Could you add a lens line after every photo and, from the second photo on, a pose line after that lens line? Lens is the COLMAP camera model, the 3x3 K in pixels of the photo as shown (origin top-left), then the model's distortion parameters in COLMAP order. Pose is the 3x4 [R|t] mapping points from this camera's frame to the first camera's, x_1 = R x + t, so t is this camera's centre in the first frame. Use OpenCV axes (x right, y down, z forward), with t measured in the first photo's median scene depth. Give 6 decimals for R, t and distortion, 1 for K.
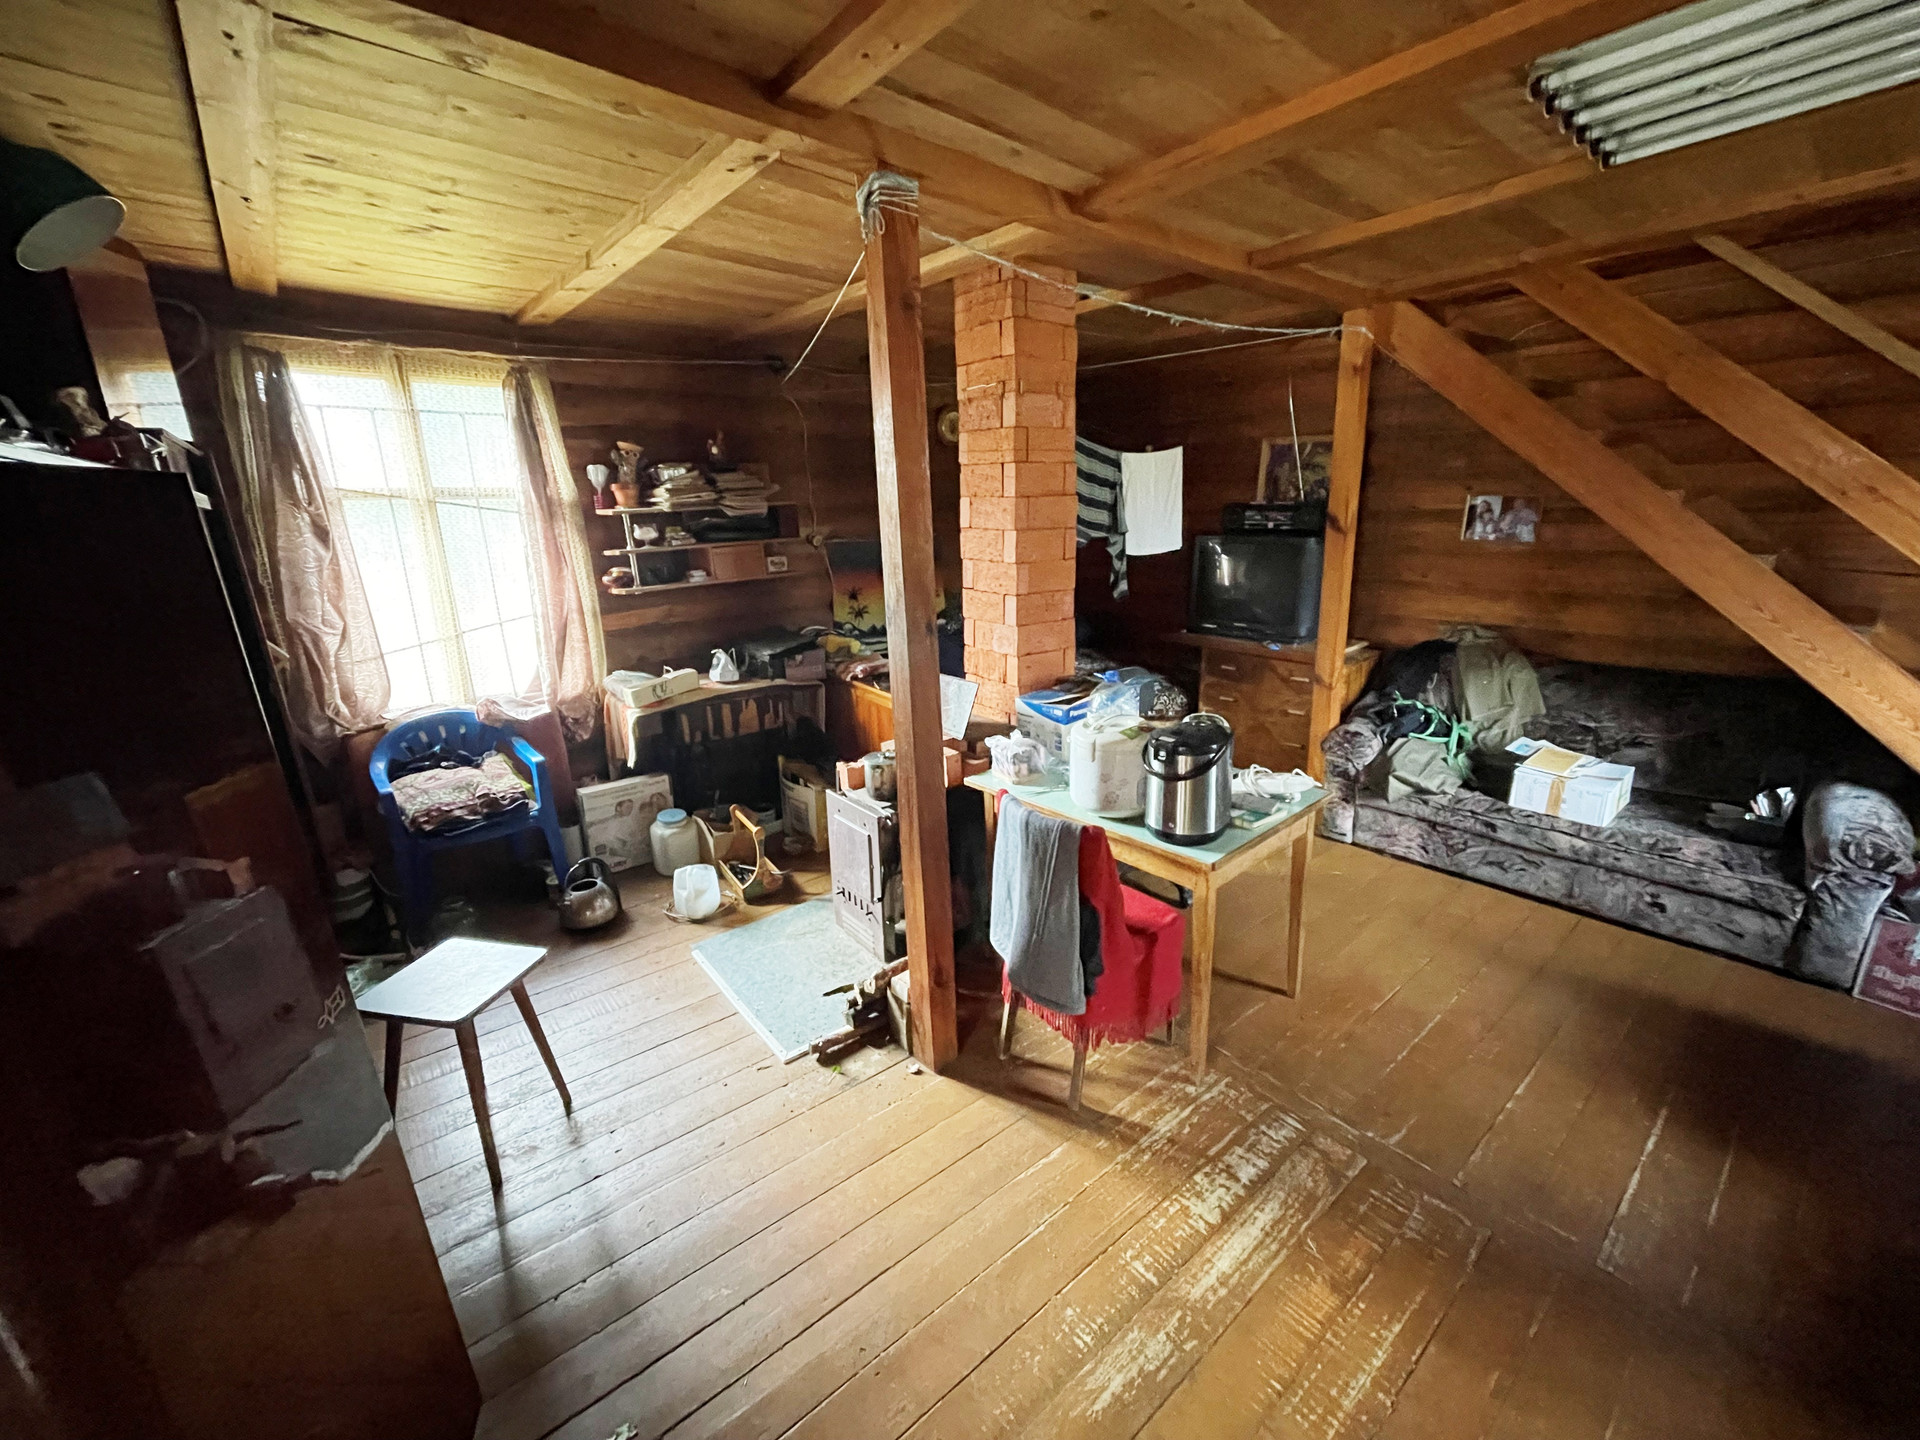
lens RADIAL K [[772.1, 0, 965.7], [0, 772.1, 713.7], [0, 0, 1]] dist [-0.002056, -0.000245]
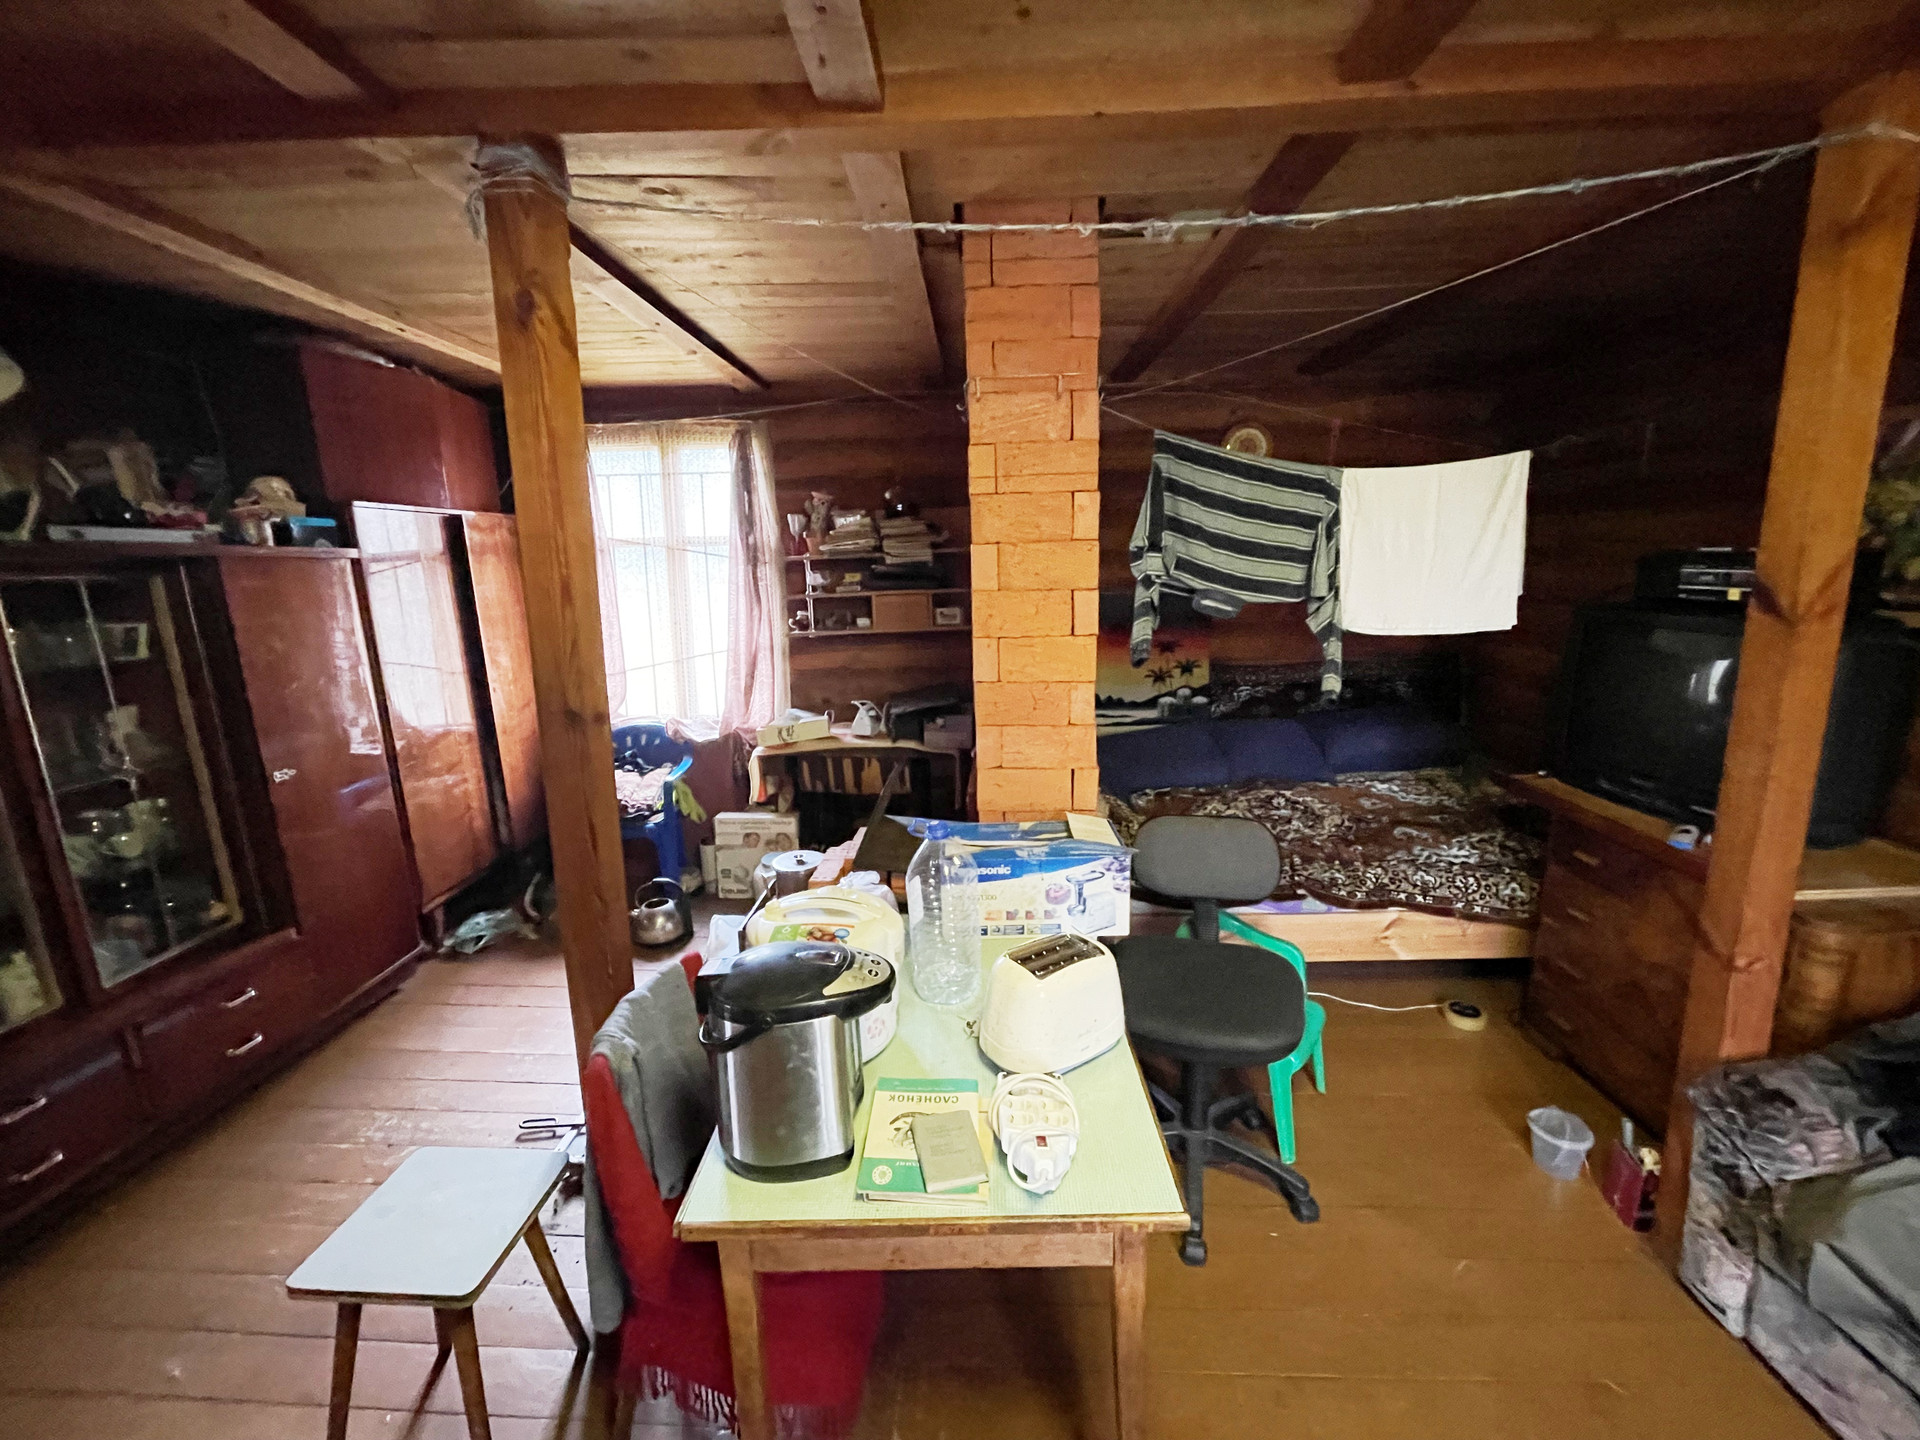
lens RADIAL K [[772.1, 0, 965.7], [0, 772.1, 713.7], [0, 0, 1]] dist [-0.002056, -0.000245]
pose [[0.752455, 0.138986, -0.643812, 0.404064], [-0.171509, 0.985107, 0.012214, -0.103659], [0.635921, 0.101229, 0.765086, 0.359784]]
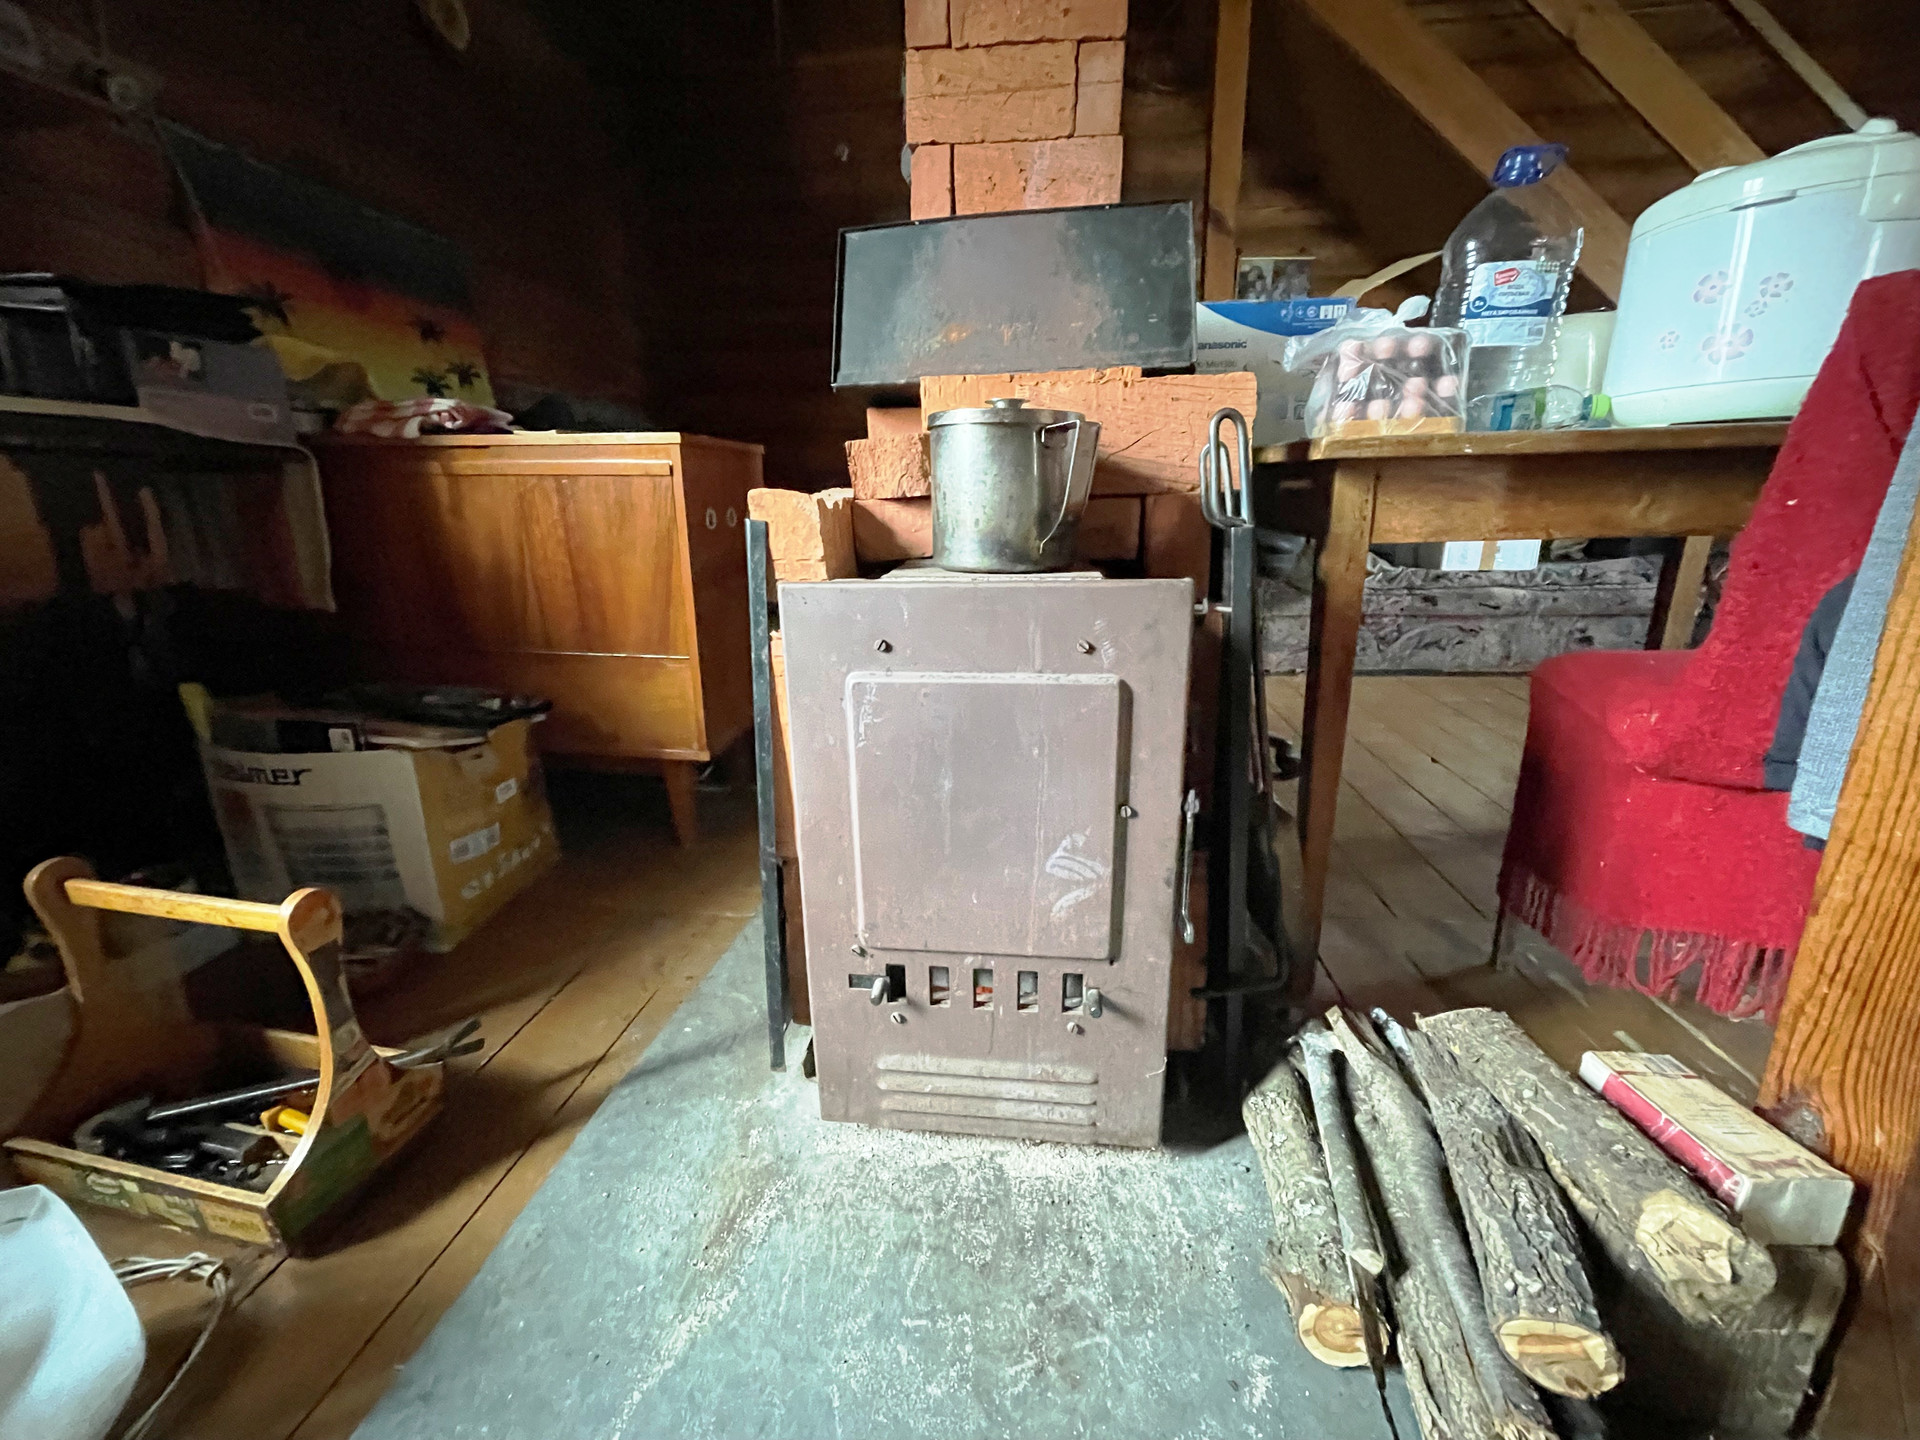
lens RADIAL K [[772.1, 0, 965.7], [0, 772.1, 713.7], [0, 0, 1]] dist [-0.002056, -0.000245]
pose [[0.715904, -0.178016, 0.675124, -0.240786], [0.184722, 0.980787, 0.062733, 0.105369], [-0.673320, 0.079800, 0.735032, 0.632919]]
